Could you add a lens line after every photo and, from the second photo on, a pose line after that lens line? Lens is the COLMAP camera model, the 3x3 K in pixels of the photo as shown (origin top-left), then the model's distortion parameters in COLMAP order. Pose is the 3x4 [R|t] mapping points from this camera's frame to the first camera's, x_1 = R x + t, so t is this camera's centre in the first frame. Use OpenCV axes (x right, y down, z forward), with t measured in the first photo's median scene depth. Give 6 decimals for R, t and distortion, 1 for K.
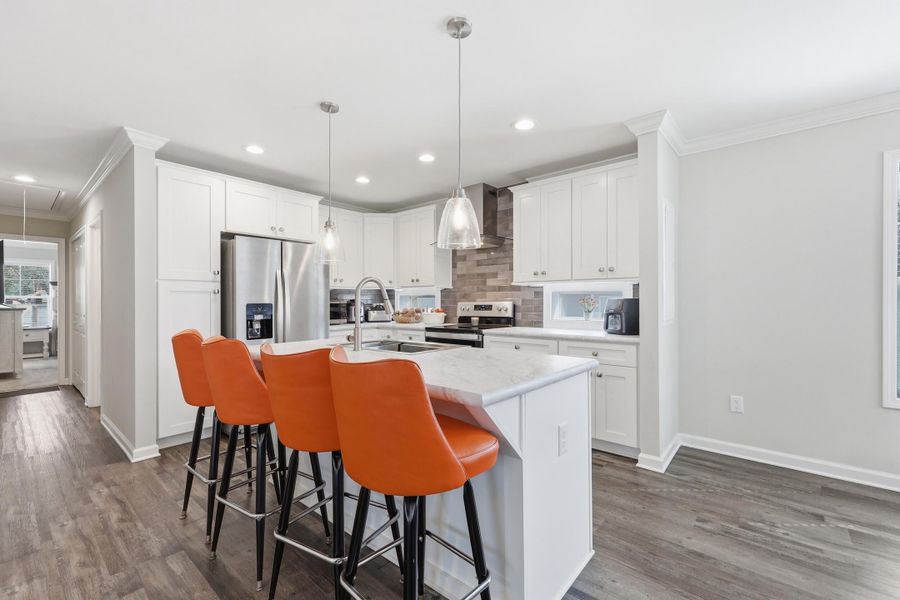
lens RADIAL K [[385.6, 0, 451.0], [0, 385.6, 298.6], [0, 0, 1]] dist [0.003405, 0.000151]
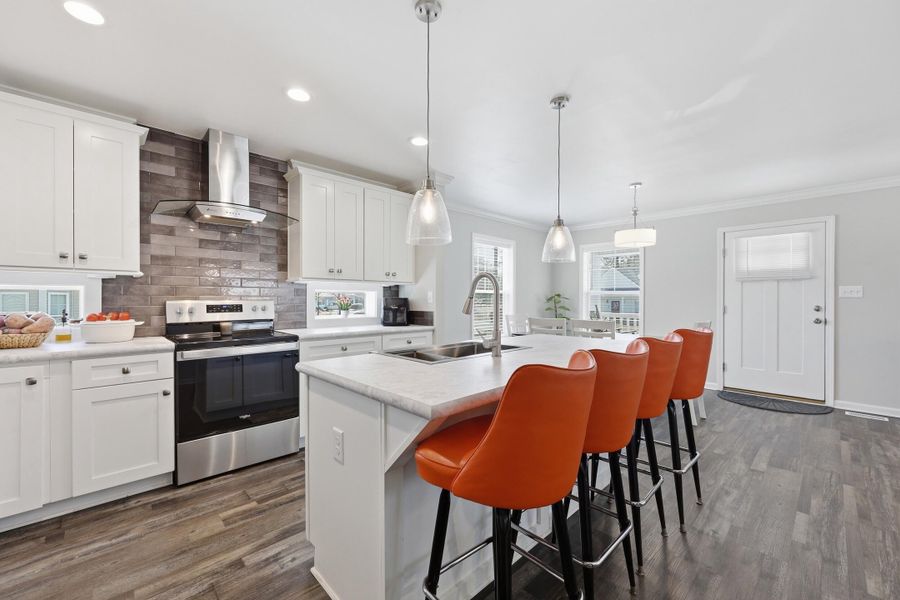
lens RADIAL K [[360.3, 0, 447.3], [0, 360.3, 301.3], [0, 0, 1]] dist [0.001156, 0.000014]
pose [[0.109800, -0.001395, 0.993953, -0.576587], [-0.009010, 0.999957, 0.002399, 0.005303], [-0.993913, -0.009219, 0.109783, 0.554983]]
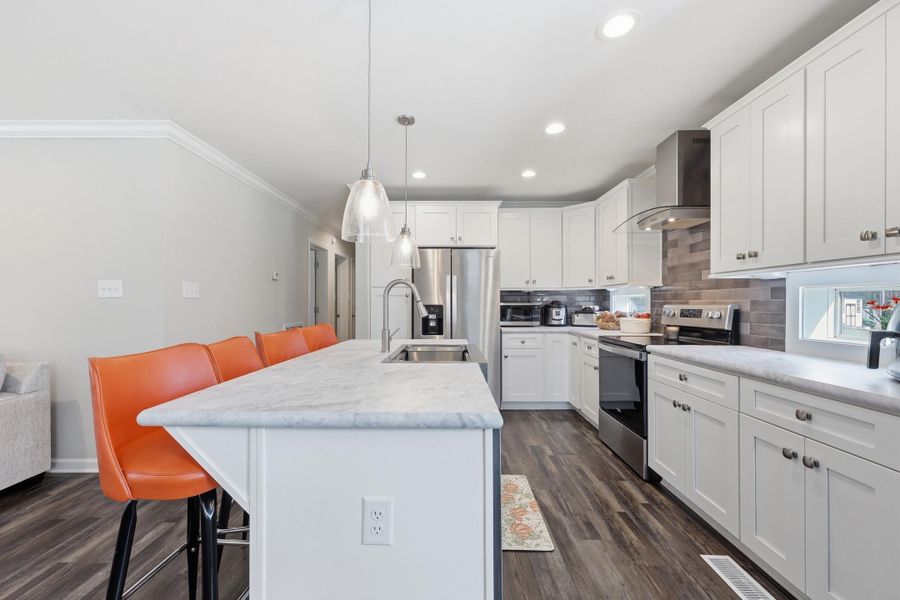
lens RADIAL K [[364.7, 0, 446.0], [0, 364.7, 300.8], [0, 0, 1]] dist [0.002345, 0.000229]
pose [[0.638929, -0.000692, -0.769265, 0.325230], [0.002873, 0.999995, 0.001487, -0.000916], [0.769260, -0.003160, 0.638928, 0.275384]]
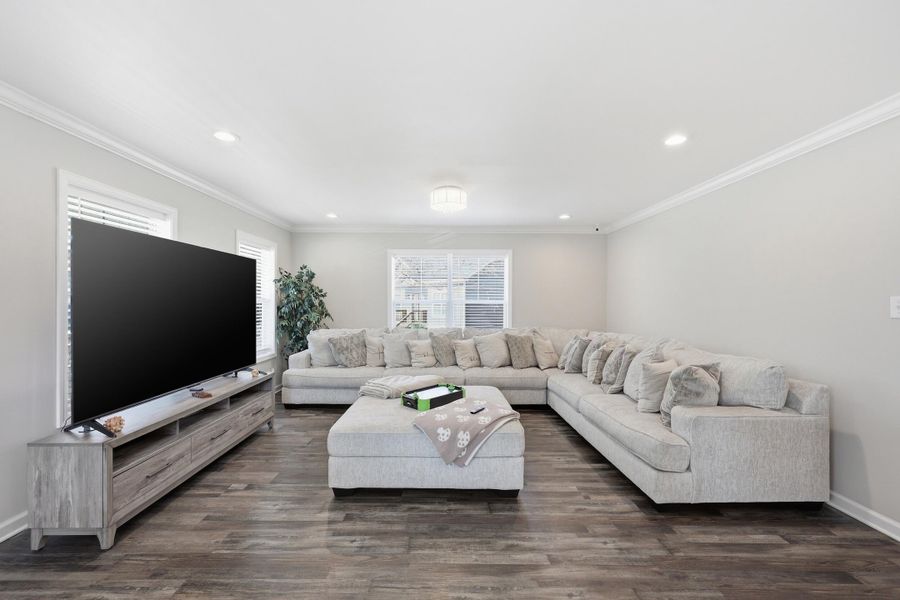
lens RADIAL K [[369.4, 0, 444.6], [0, 369.4, 303.8], [0, 0, 1]] dist [0.003766, 0.000093]
pose [[-0.762258, 0.000571, -0.647273, 0.252892], [0.000795, 1.000000, -0.000054, -0.026917], [0.647273, -0.000555, -0.762258, 0.207951]]
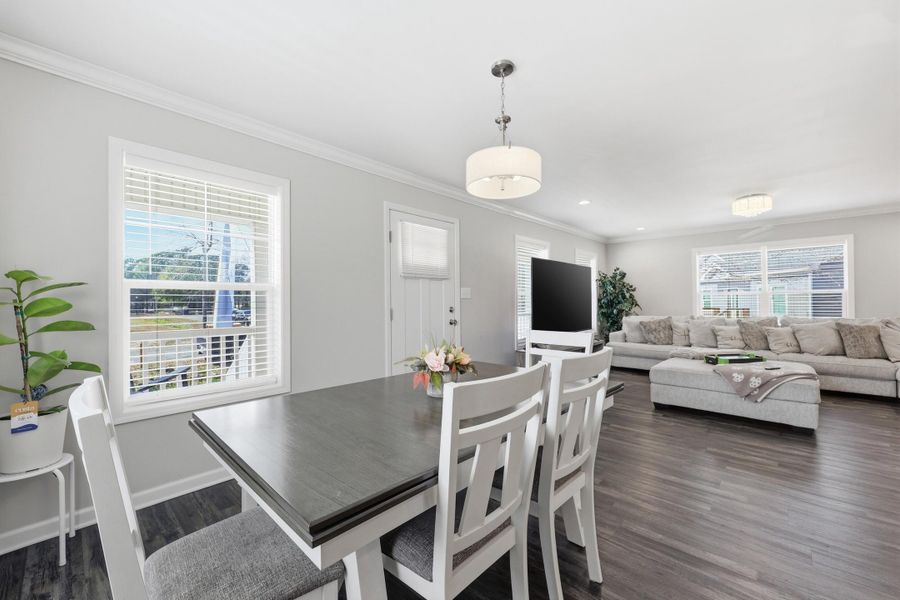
lens RADIAL K [[360.3, 0, 447.3], [0, 360.3, 301.3], [0, 0, 1]] dist [0.001156, 0.000014]
pose [[-0.998715, 0.007549, 0.050123, 0.510467], [0.007116, 0.999936, -0.008812, 0.004409], [-0.050186, -0.008444, -0.998704, 0.638845]]
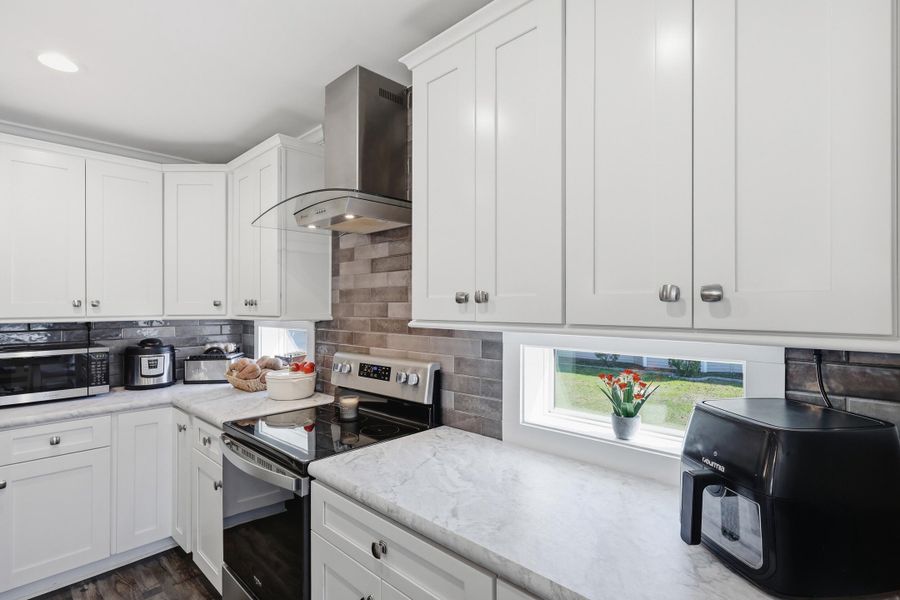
lens RADIAL K [[442.3, 0, 450.0], [0, 442.3, 300.0], [0, 0, 1]] dist [-0.000493, 0.000028]
pose [[0.997847, -0.000901, -0.065576, 0.212068], [0.000574, 0.999987, -0.005014, -0.056238], [0.065580, 0.004965, 0.997835, 0.561067]]
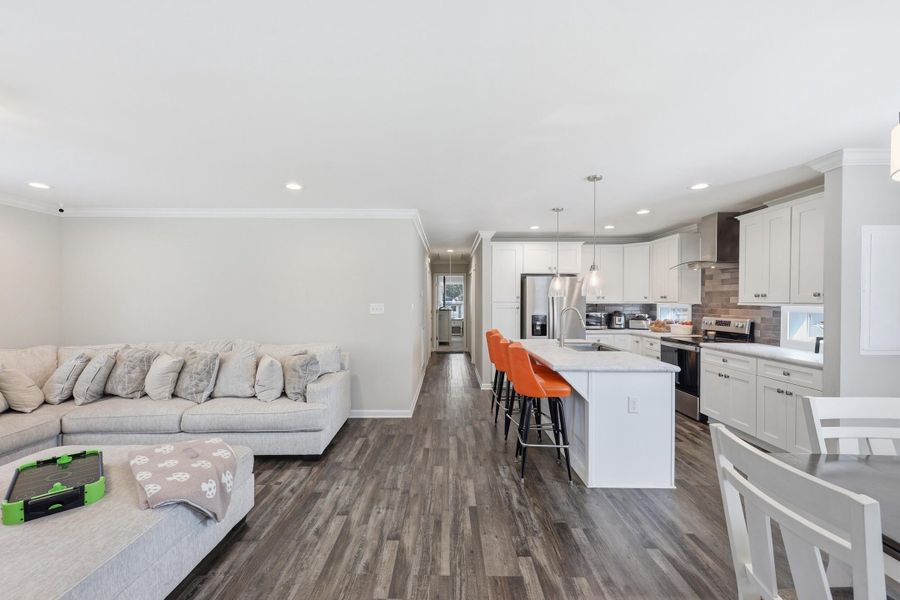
lens RADIAL K [[369.4, 0, 444.6], [0, 369.4, 303.8], [0, 0, 1]] dist [0.003766, 0.000093]
pose [[0.643076, 0.013041, -0.765691, 0.409486], [0.001912, 0.999825, 0.018635, -0.057260], [0.765800, -0.013447, 0.642938, -0.310119]]
